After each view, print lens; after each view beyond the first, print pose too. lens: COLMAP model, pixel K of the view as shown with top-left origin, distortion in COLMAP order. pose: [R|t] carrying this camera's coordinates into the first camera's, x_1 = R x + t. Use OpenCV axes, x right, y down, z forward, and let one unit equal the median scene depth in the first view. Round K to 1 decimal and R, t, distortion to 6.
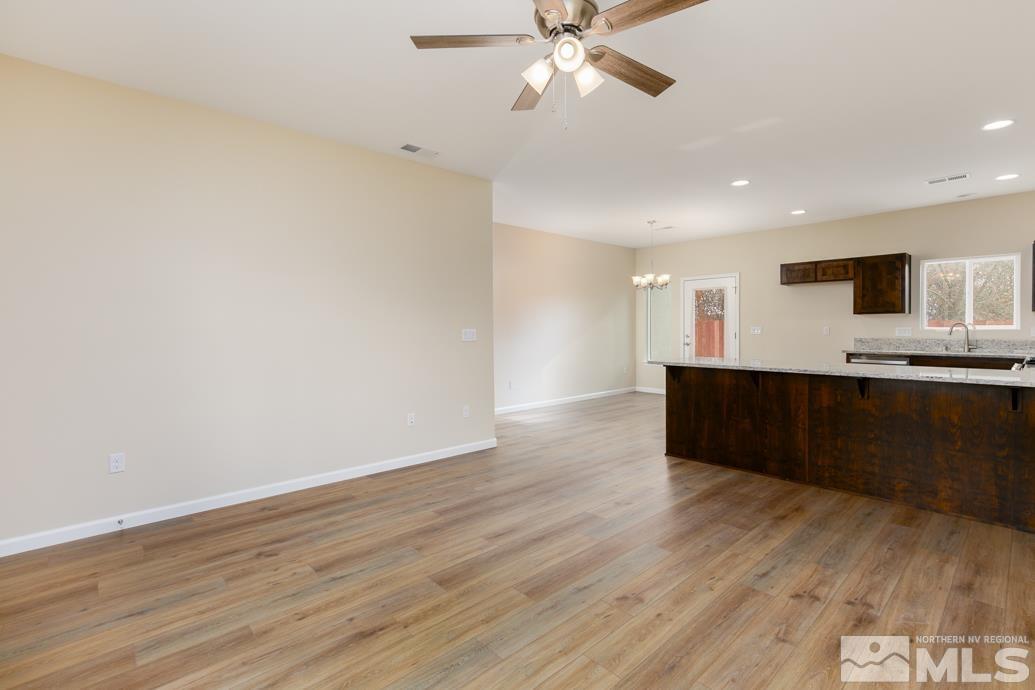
lens RADIAL K [[484.7, 0, 514.9], [0, 484.7, 330.0], [0, 0, 1]] dist [0.014579, -0.000246]
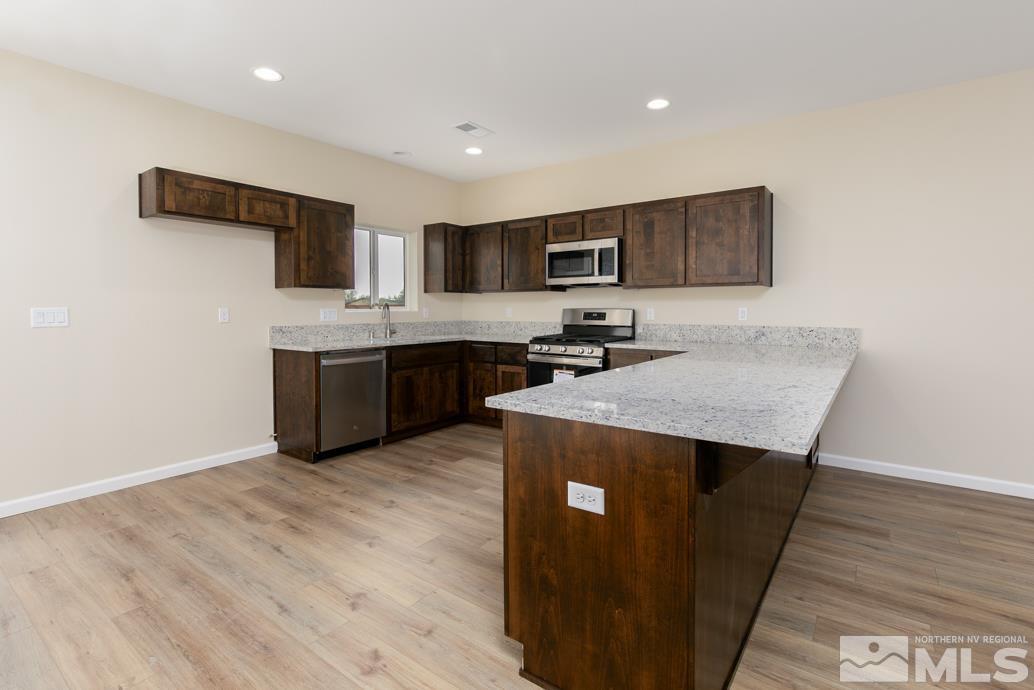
lens RADIAL K [[484.2, 0, 514.4], [0, 484.2, 330.0], [0, 0, 1]] dist [0.014579, -0.000246]
pose [[-0.188651, -0.037581, 0.981325, 0.093821], [0.012719, 0.999090, 0.040706, 0.000519], [-0.981962, 0.020161, -0.188002, 1.866936]]
